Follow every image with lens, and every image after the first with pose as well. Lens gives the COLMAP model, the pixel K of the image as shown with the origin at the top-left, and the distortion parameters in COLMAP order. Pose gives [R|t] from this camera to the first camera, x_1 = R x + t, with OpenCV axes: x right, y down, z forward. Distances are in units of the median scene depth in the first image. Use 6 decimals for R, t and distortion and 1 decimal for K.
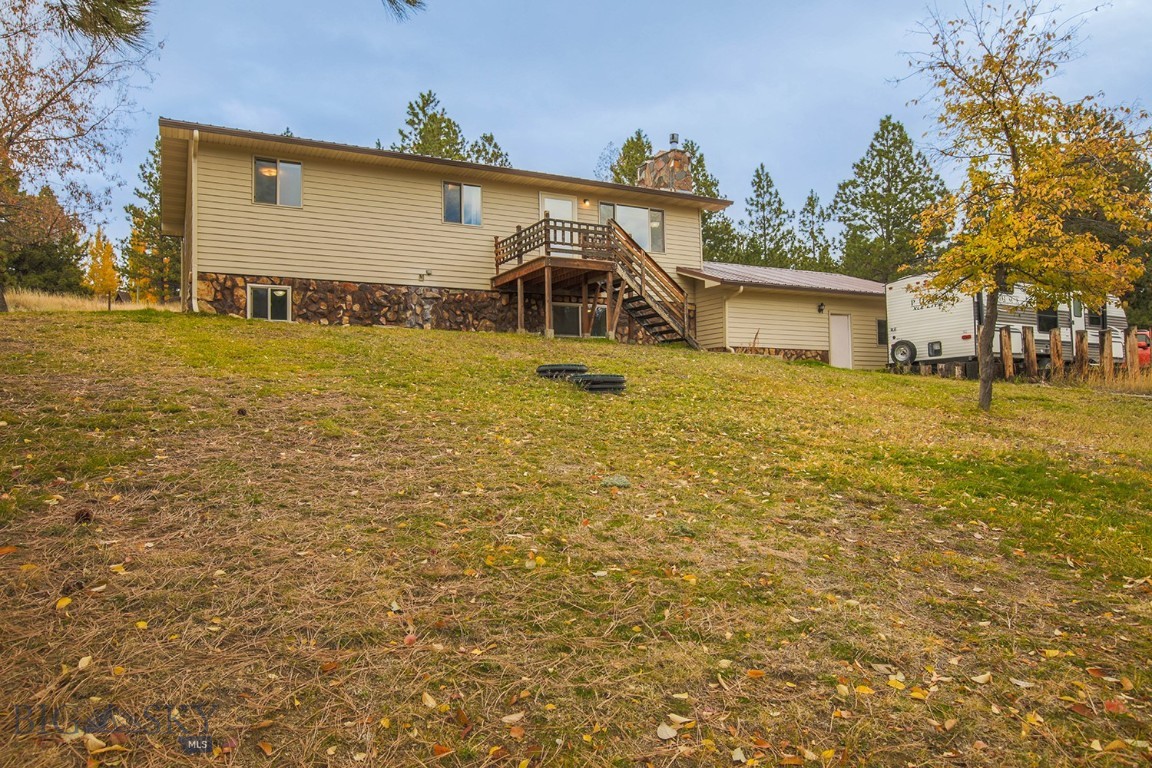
lens RADIAL K [[769.5, 0, 576.0], [0, 769.5, 384.0], [0, 0, 1]] dist [-0.004552, -0.000277]
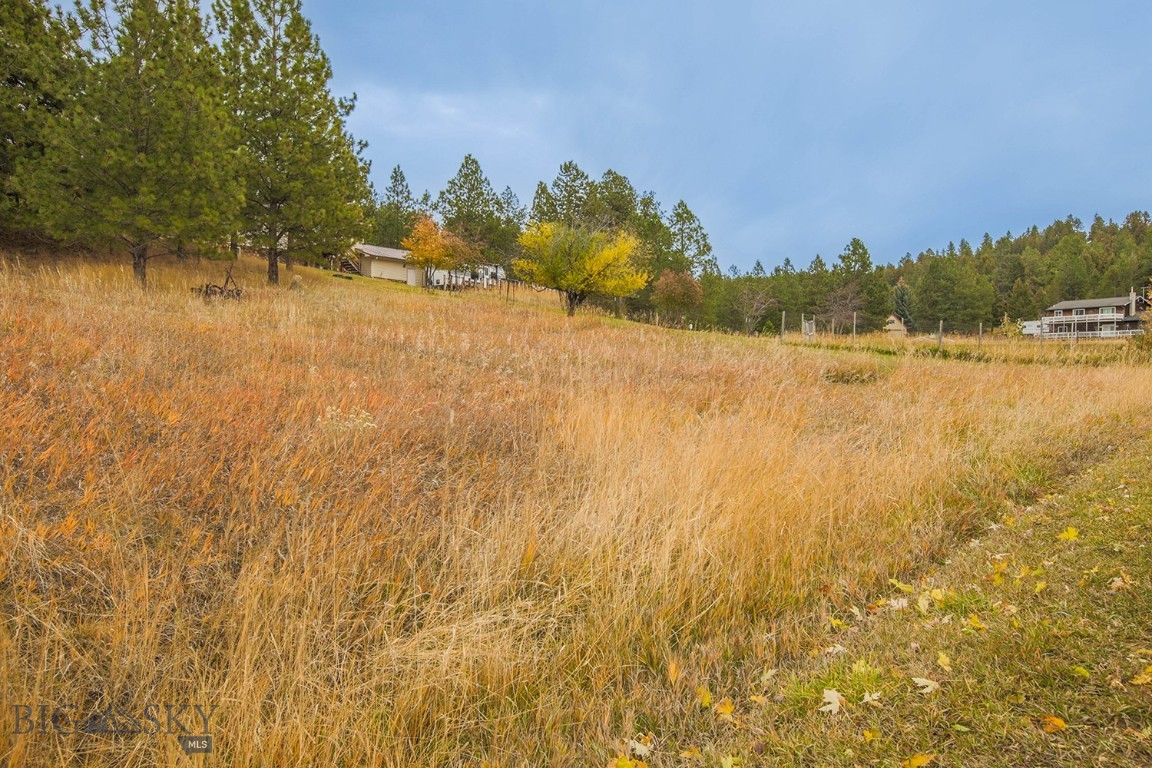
lens RADIAL K [[865.5, 0, 576.0], [0, 865.5, 384.0], [0, 0, 1]] dist [-0.000070, -0.000058]
pose [[0.909139, 0.018461, 0.416084, -0.161452], [-0.040658, 0.998179, 0.044549, 0.063728], [-0.414504, -0.057419, 0.908234, -0.822012]]
